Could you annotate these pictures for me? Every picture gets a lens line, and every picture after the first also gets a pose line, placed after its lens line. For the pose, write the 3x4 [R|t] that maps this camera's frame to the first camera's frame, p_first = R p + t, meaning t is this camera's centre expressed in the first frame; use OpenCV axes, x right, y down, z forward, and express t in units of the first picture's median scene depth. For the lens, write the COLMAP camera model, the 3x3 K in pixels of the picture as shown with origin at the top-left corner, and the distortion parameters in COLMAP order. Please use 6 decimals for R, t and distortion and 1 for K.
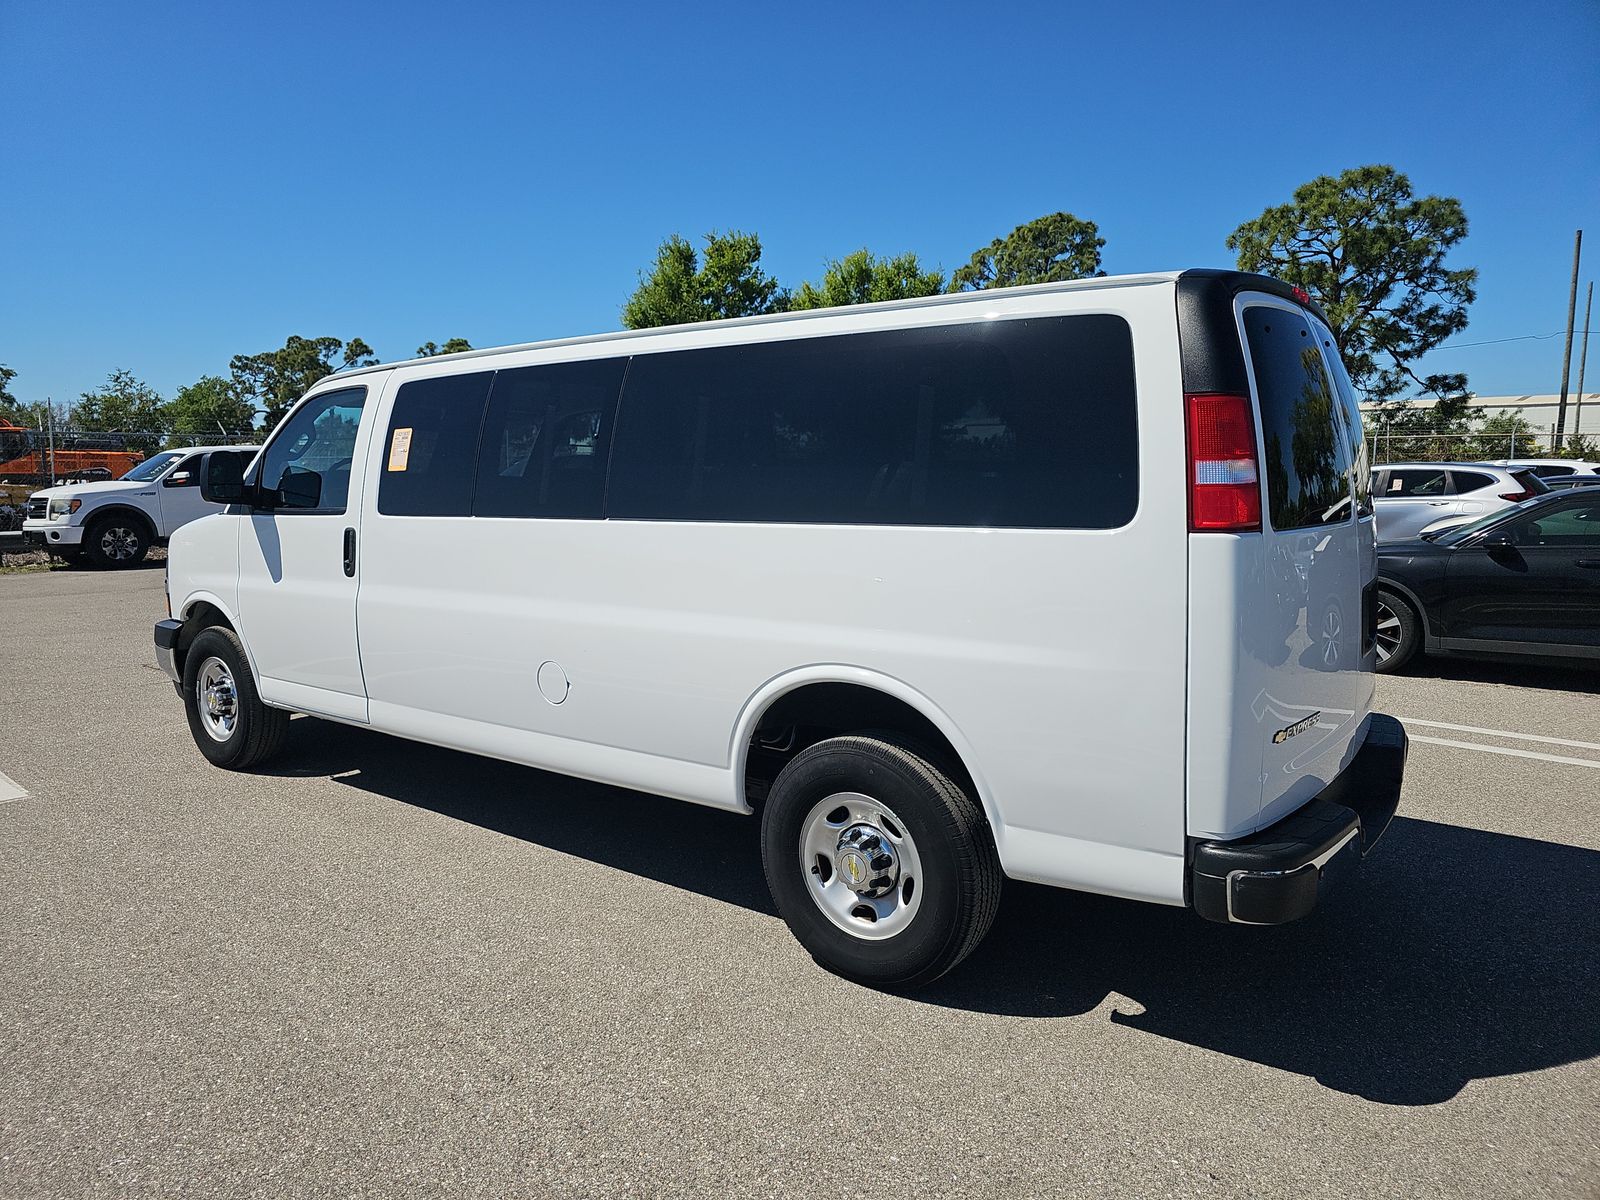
lens RADIAL K [[1050.7, 0, 801.9], [0, 1050.7, 597.6], [0, 0, 1]] dist [0.006628, 0.000493]
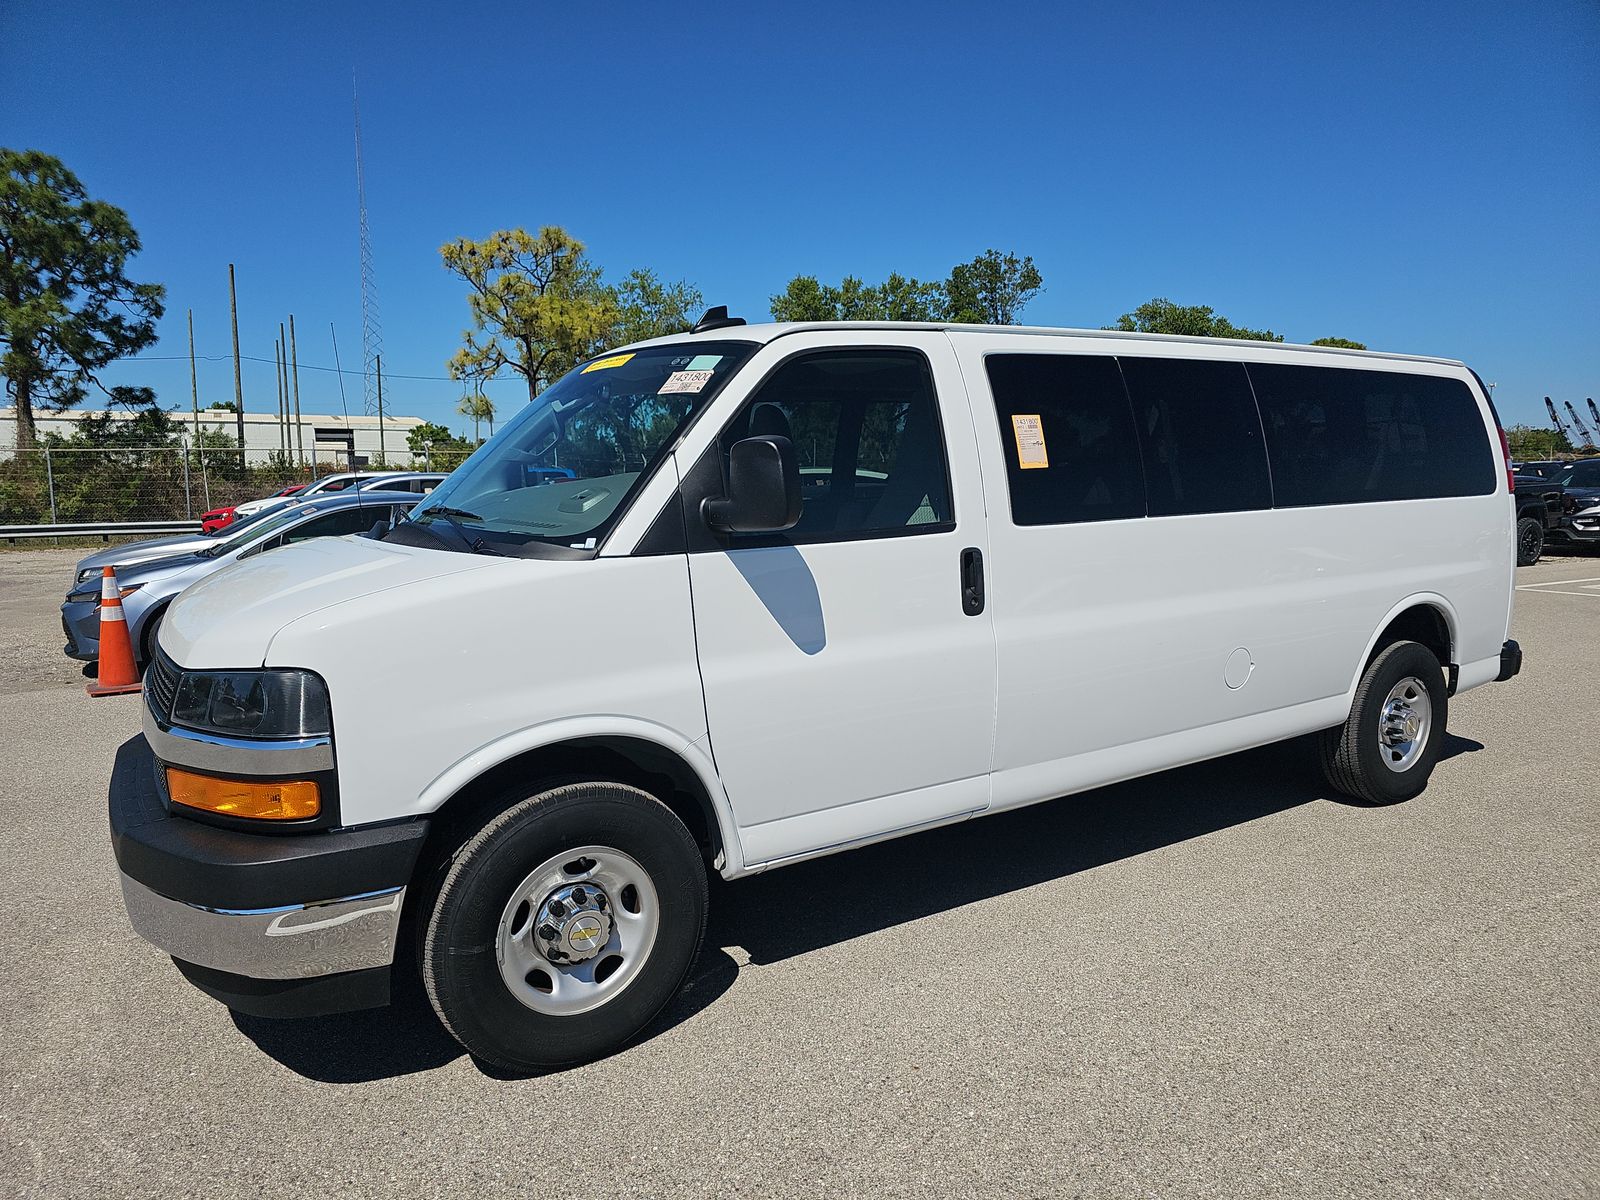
lens RADIAL K [[1050.7, 0, 801.9], [0, 1050.7, 597.6], [0, 0, 1]] dist [0.006628, 0.000493]
pose [[0.363878, -0.110608, 0.924856, -0.103851], [0.123229, 0.989913, 0.069905, -0.008842], [-0.923259, 0.088532, 0.373838, 0.076634]]
